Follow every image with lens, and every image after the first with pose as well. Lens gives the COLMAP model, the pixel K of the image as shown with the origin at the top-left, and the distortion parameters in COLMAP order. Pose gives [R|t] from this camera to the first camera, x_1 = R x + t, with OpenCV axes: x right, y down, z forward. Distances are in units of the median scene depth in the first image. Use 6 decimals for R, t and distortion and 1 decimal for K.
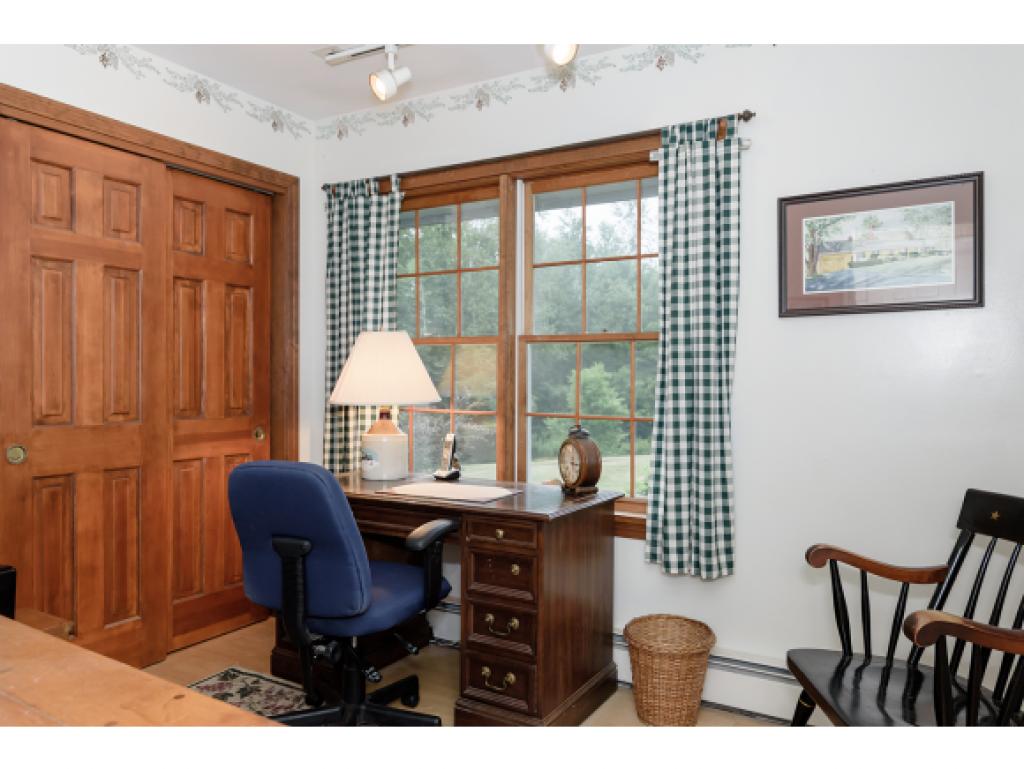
lens RADIAL K [[745.6, 0, 512.1], [0, 745.6, 384.0], [0, 0, 1]] dist [0.003155, 0.001506]
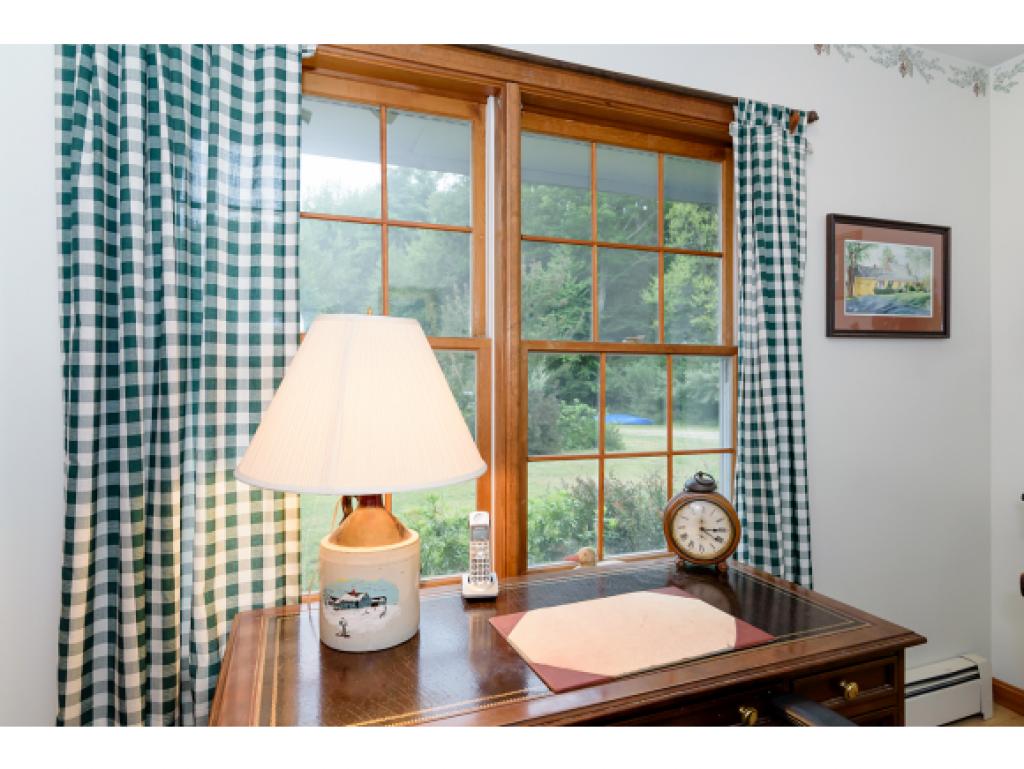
lens RADIAL K [[586.4, 0, 510.5], [0, 586.4, 378.7], [0, 0, 1]] dist [0.002727, 0.000893]
pose [[0.635672, -0.004555, 0.771945, -0.504261], [0.003824, 0.999989, 0.002752, -0.039997], [-0.771949, 0.001203, 0.635683, 0.856880]]
